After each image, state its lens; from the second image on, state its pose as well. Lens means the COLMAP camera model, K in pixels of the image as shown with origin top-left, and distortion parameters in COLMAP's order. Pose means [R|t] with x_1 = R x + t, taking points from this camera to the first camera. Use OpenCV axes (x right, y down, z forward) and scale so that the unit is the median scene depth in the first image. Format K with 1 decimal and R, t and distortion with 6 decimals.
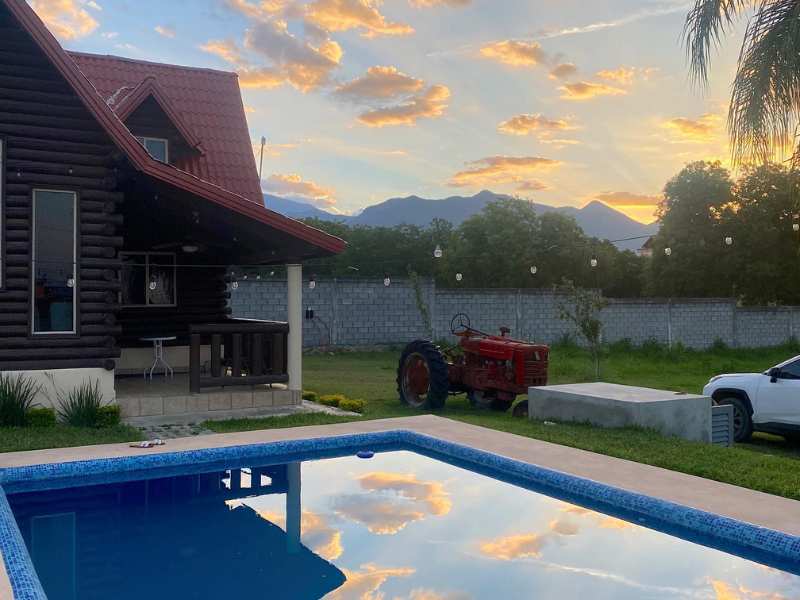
lens RADIAL K [[832.3, 0, 399.5], [0, 832.3, 282.7], [0, 0, 1]] dist [0.112034, -0.018422]
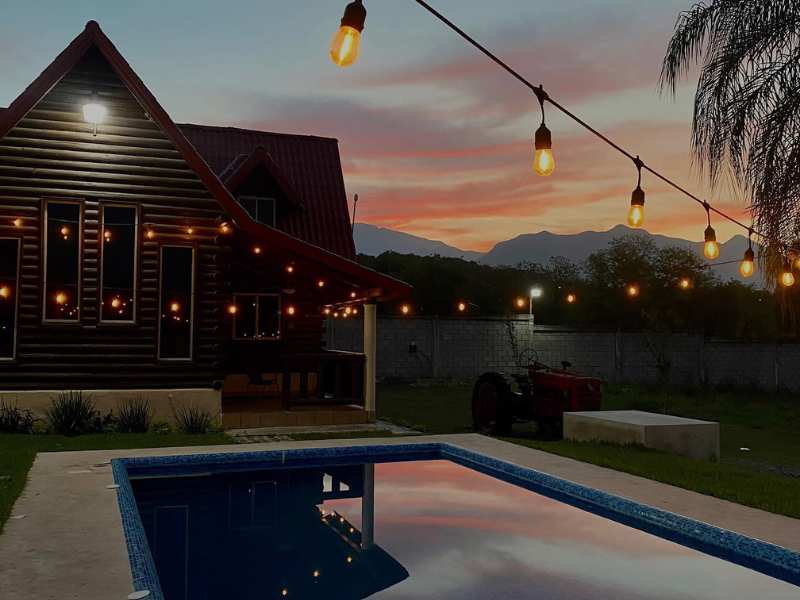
lens RADIAL K [[847.8, 0, 400.0], [0, 847.8, 300.0], [0, 0, 1]] dist [0.189891, -0.002625]
pose [[0.986609, 0.000669, -0.163105, 0.115116], [-0.004288, 0.999752, -0.021840, -0.002408], [0.163050, 0.022247, 0.986367, -0.185377]]
